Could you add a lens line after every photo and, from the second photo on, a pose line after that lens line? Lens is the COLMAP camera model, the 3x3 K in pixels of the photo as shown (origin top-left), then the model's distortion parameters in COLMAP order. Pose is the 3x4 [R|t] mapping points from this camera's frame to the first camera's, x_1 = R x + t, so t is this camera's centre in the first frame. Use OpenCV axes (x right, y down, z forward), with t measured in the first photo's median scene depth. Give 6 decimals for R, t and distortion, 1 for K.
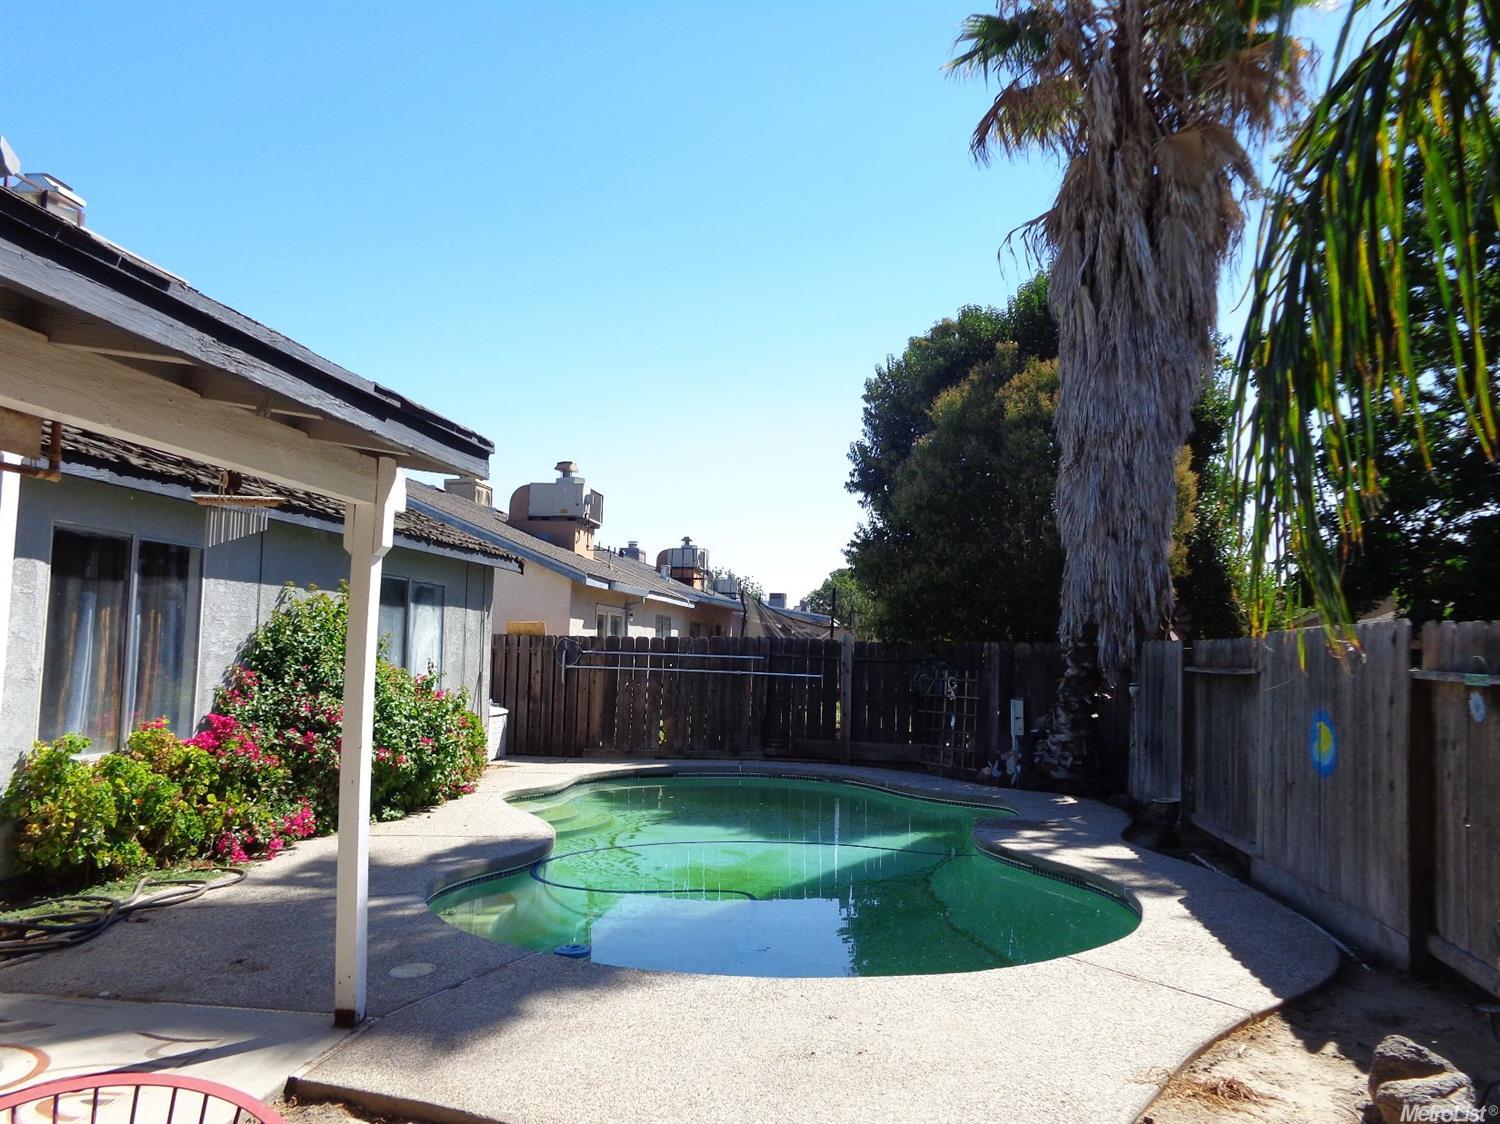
lens RADIAL K [[1111.8, 0, 755.9], [0, 1111.8, 565.9], [0, 0, 1]] dist [-0.007518, 0.002489]
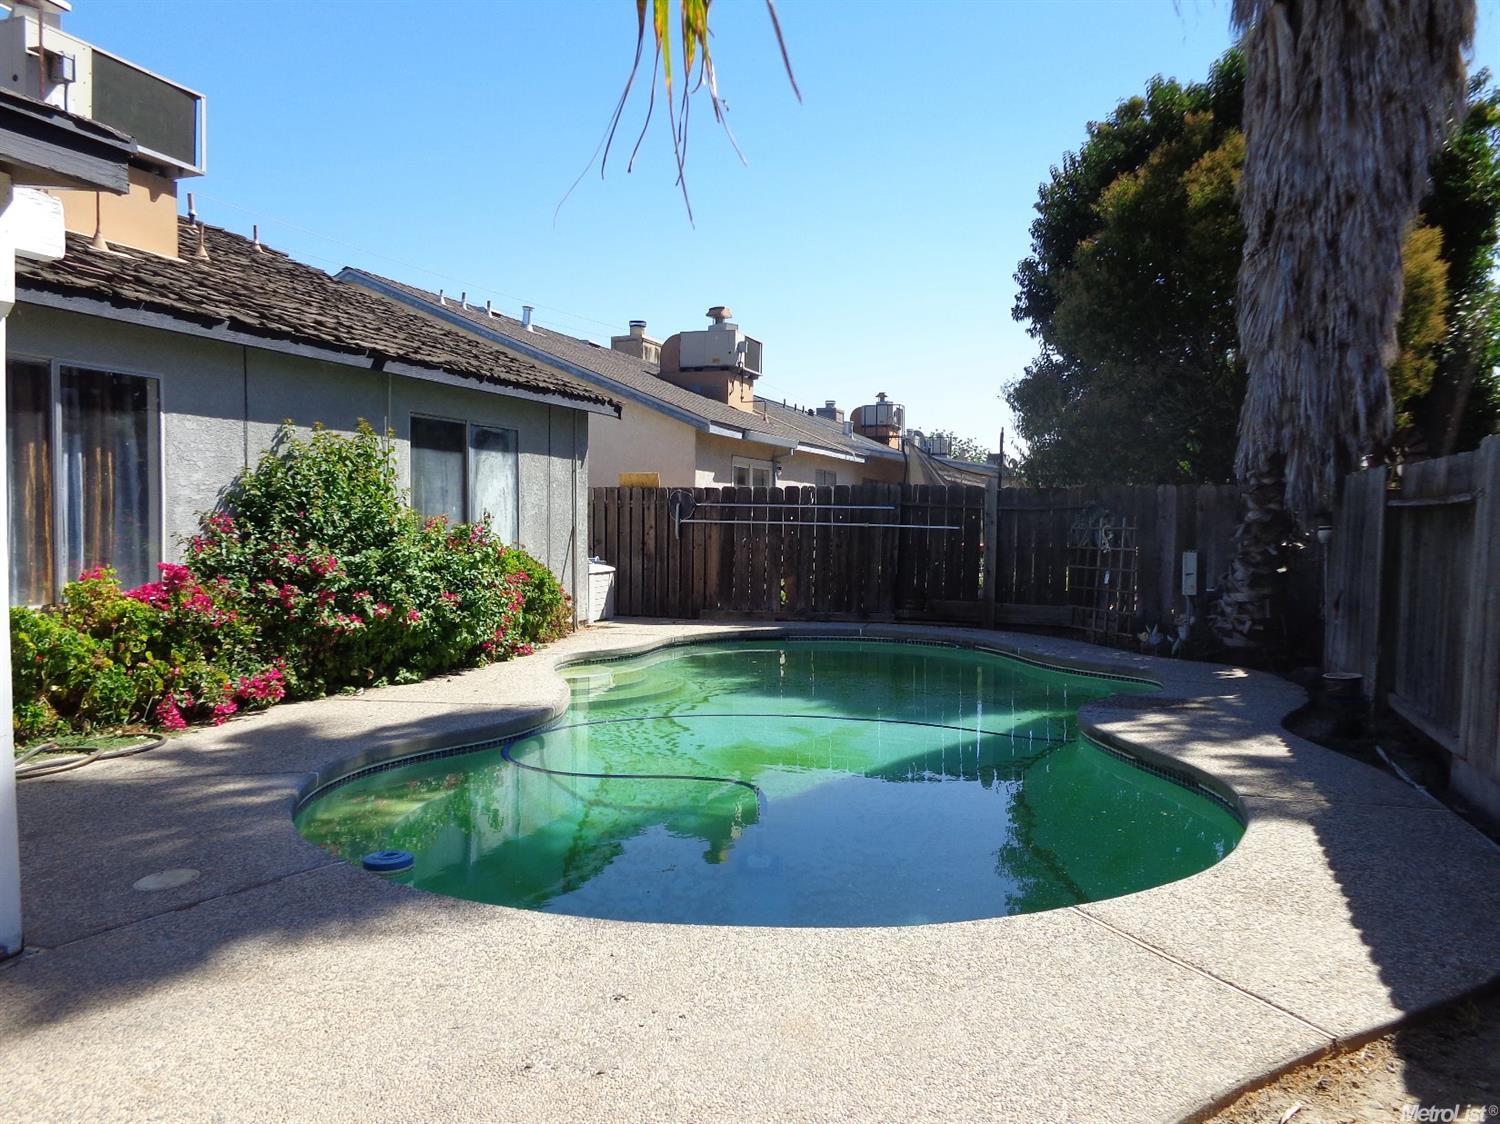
lens RADIAL K [[1111.8, 0, 755.9], [0, 1111.8, 565.9], [0, 0, 1]] dist [-0.007518, 0.002489]
pose [[0.978321, -0.003717, -0.207060, 0.103154], [0.028162, 0.992939, 0.115238, 0.030206], [0.205170, -0.118571, 0.971518, 0.151706]]
